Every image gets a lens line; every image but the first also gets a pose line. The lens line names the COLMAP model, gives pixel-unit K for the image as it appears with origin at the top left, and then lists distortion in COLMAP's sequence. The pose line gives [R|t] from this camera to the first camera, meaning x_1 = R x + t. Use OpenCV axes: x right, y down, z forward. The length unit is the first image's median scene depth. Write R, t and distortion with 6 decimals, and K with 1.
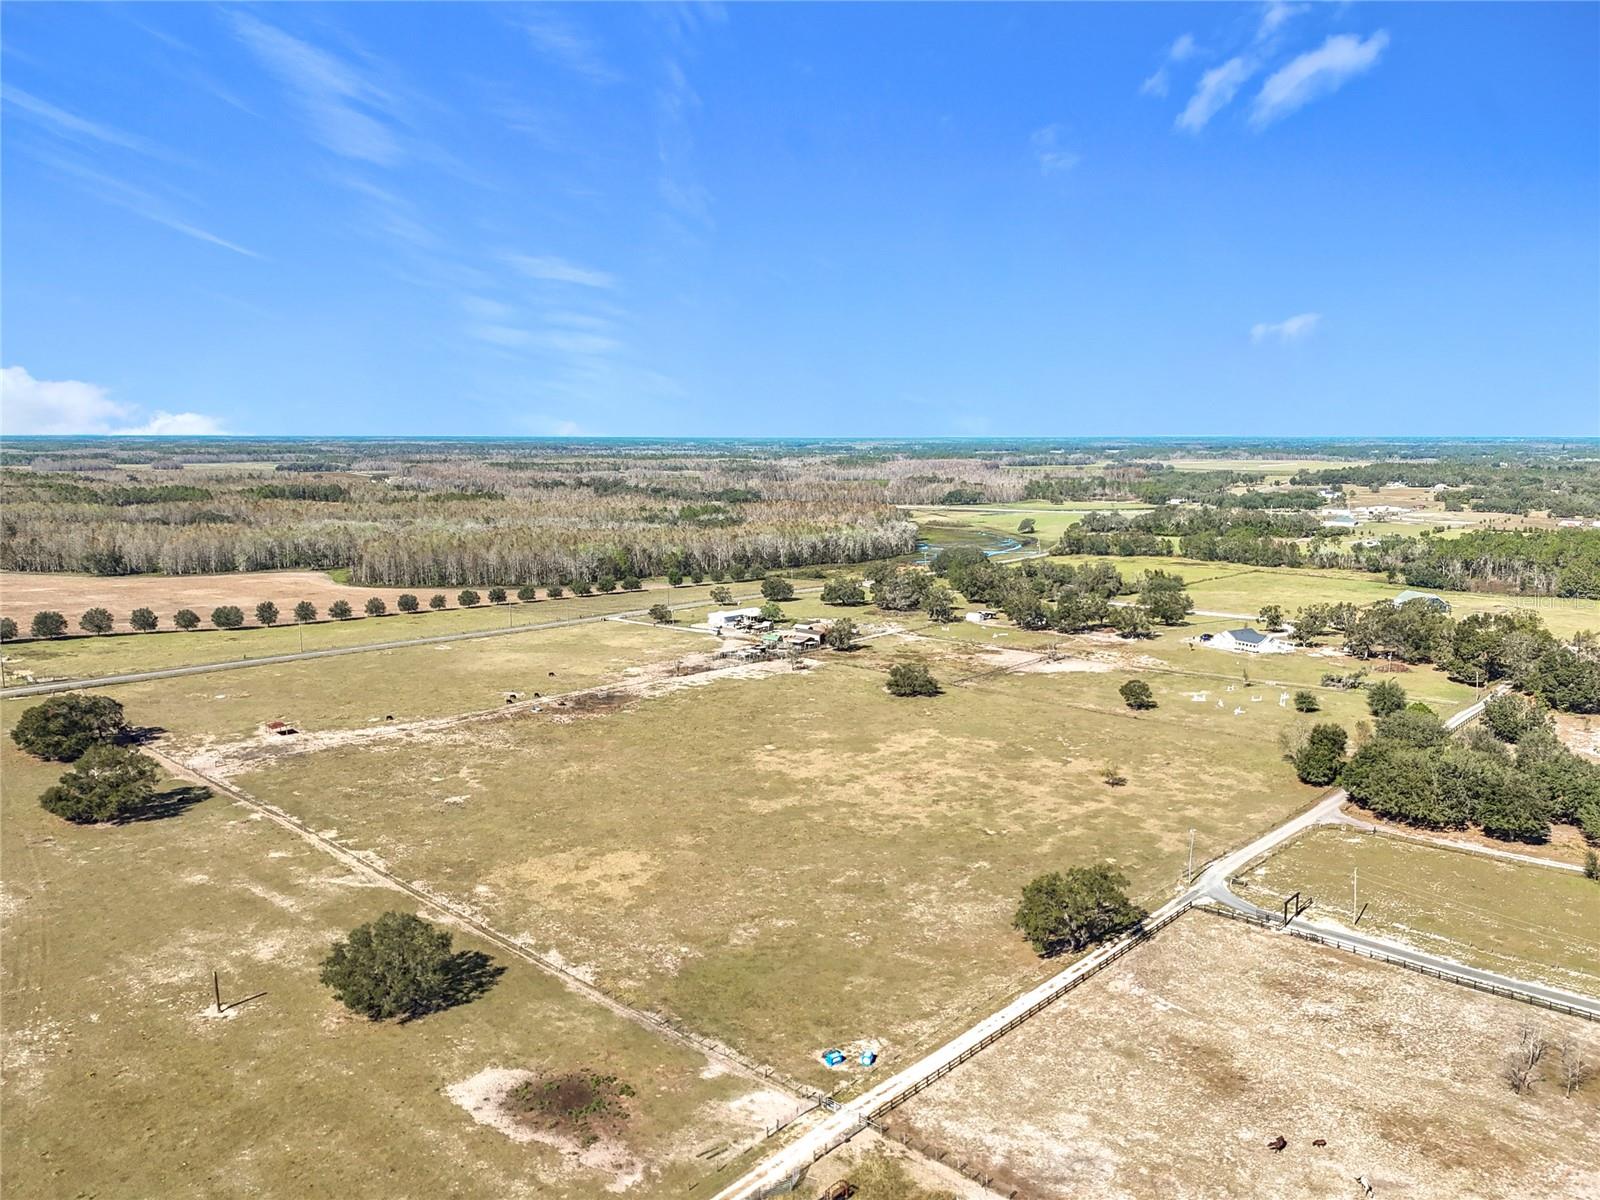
lens RADIAL K [[1197.1, 0, 800.9], [0, 1197.1, 593.3], [0, 0, 1]] dist [0.052428, -0.057676]
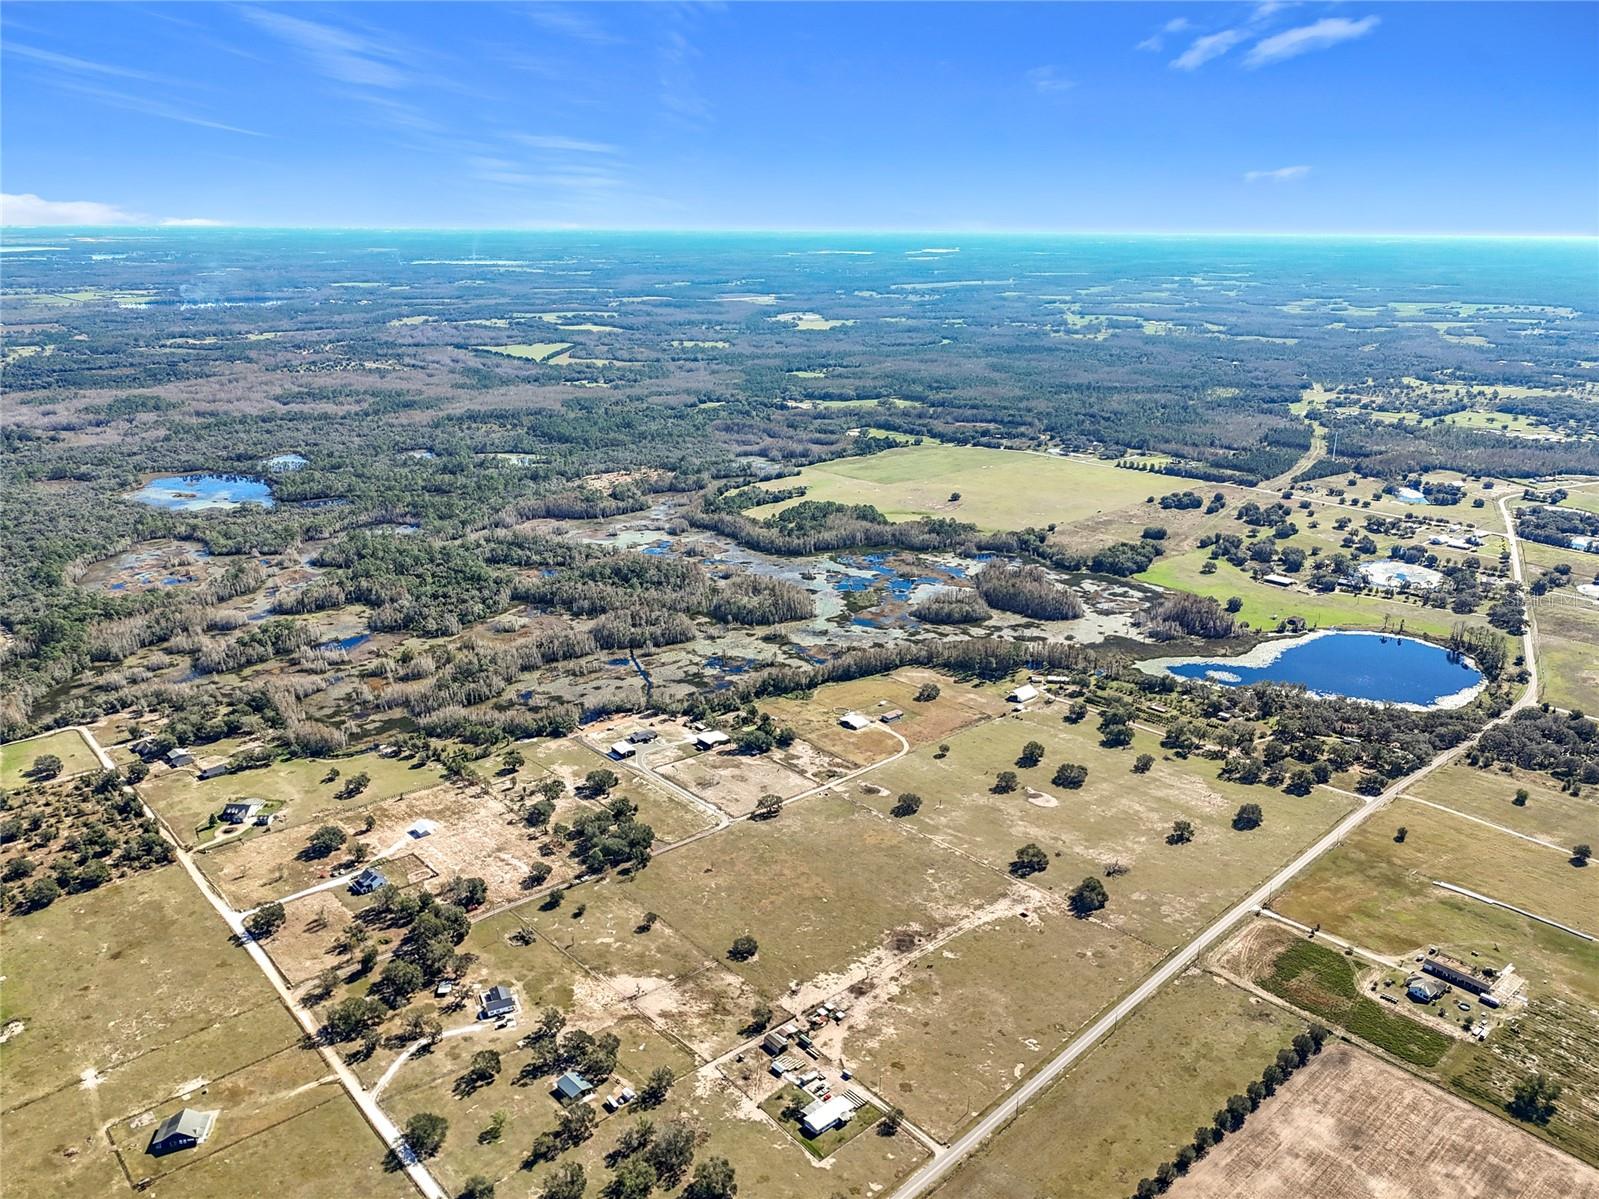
lens RADIAL K [[1196.3, 0, 800.4], [0, 1196.3, 592.8], [0, 0, 1]] dist [0.052428, -0.057676]
pose [[-0.993929, -0.036816, 0.103677, -0.297427], [0.010622, 0.905835, 0.423498, -2.142971], [-0.109506, 0.422028, -0.899945, 4.224737]]
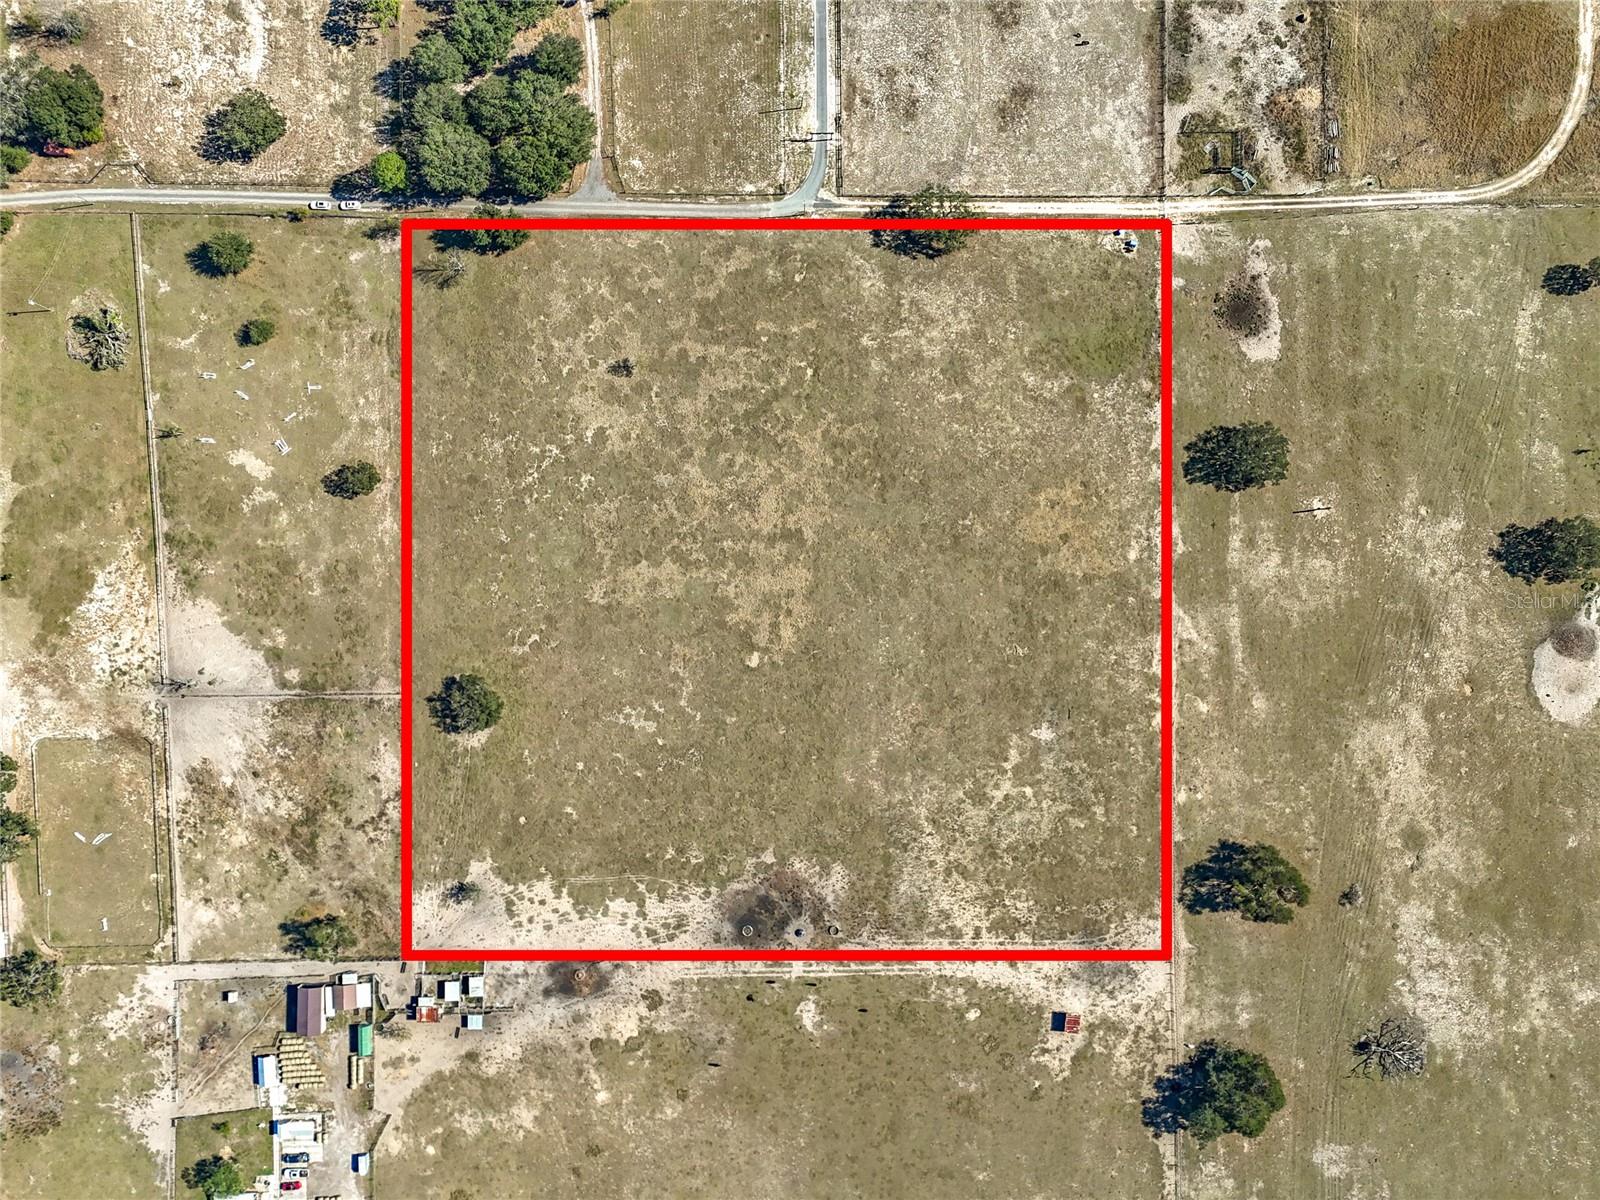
lens RADIAL K [[1129.6, 0, 797.9], [0, 1129.6, 598.3], [0, 0, 1]] dist [0.070305, -0.057821]
pose [[-0.683142, -0.730136, -0.014765, 0.003972], [0.083882, -0.098536, 0.991592, -1.189855], [-0.725452, 0.676159, 0.128559, 1.139467]]
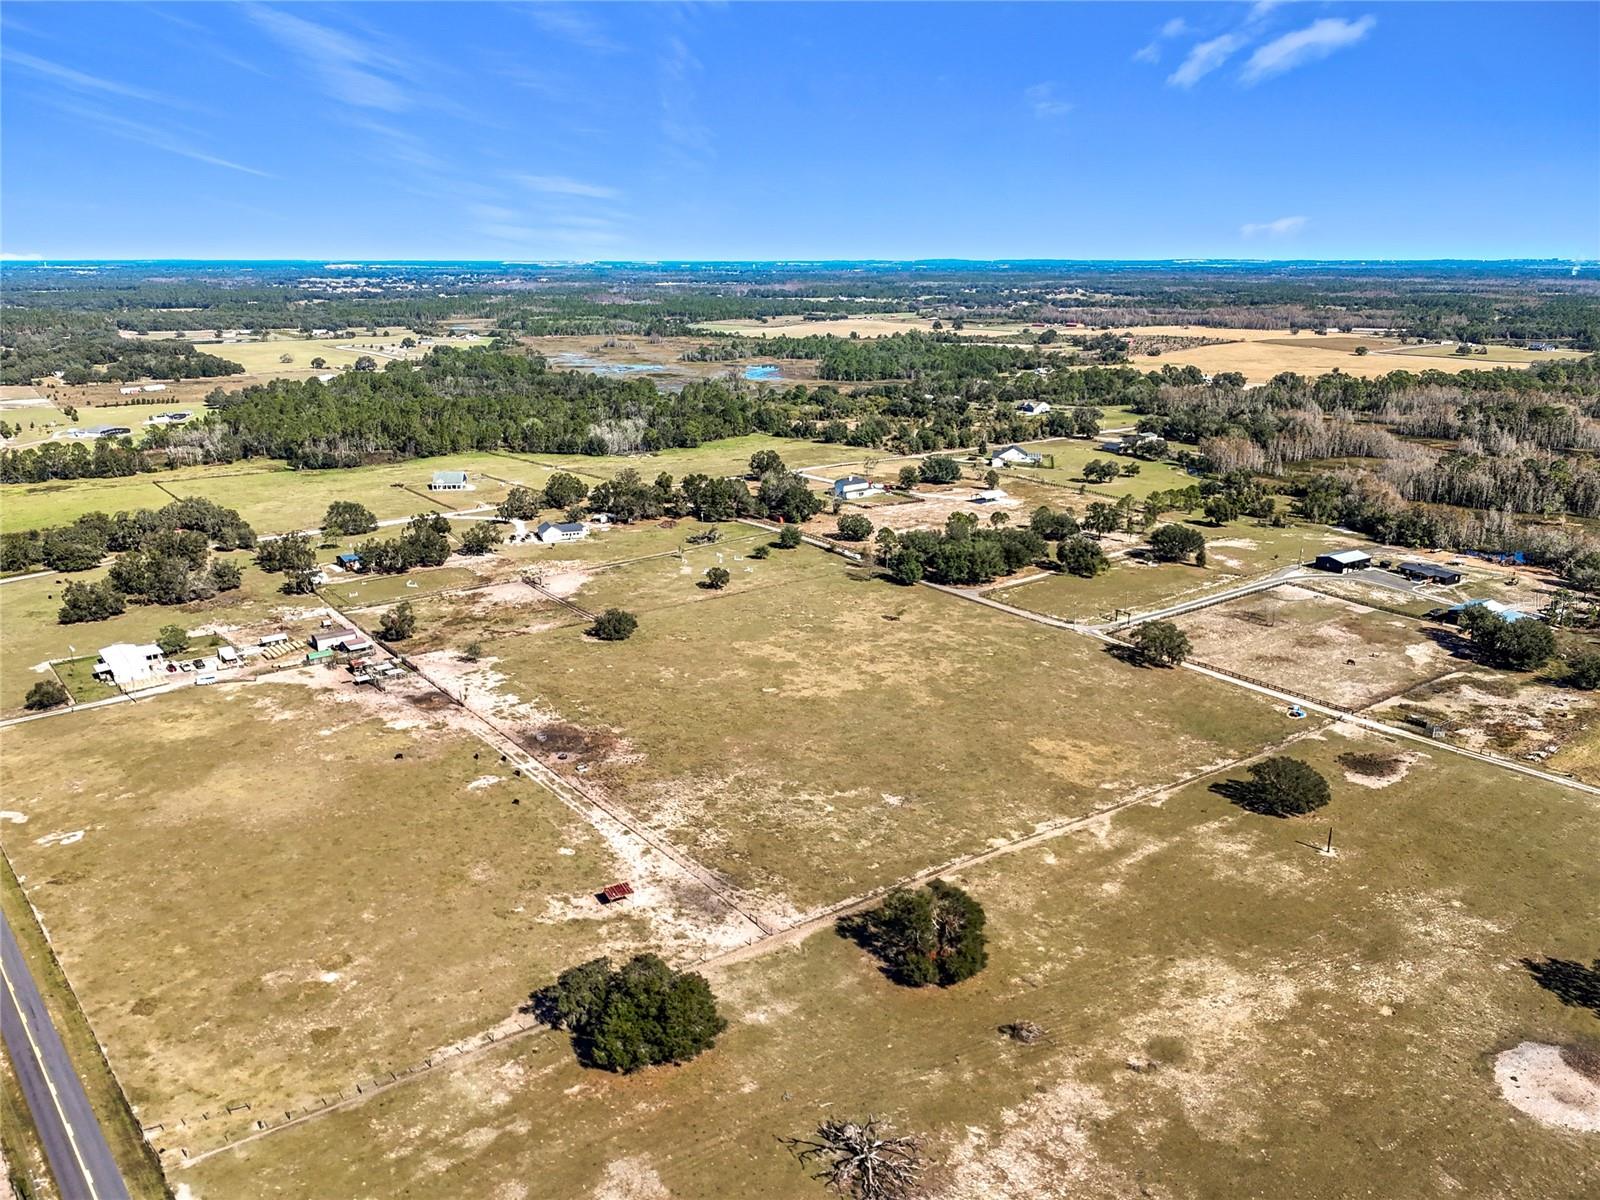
lens RADIAL K [[1197.1, 0, 800.9], [0, 1197.1, 593.3], [0, 0, 1]] dist [0.052428, -0.057676]
pose [[0.175016, -0.268451, 0.947261, -1.532586], [0.131177, 0.959891, 0.247794, -0.342186], [-0.975788, 0.080890, 0.203211, 1.026737]]
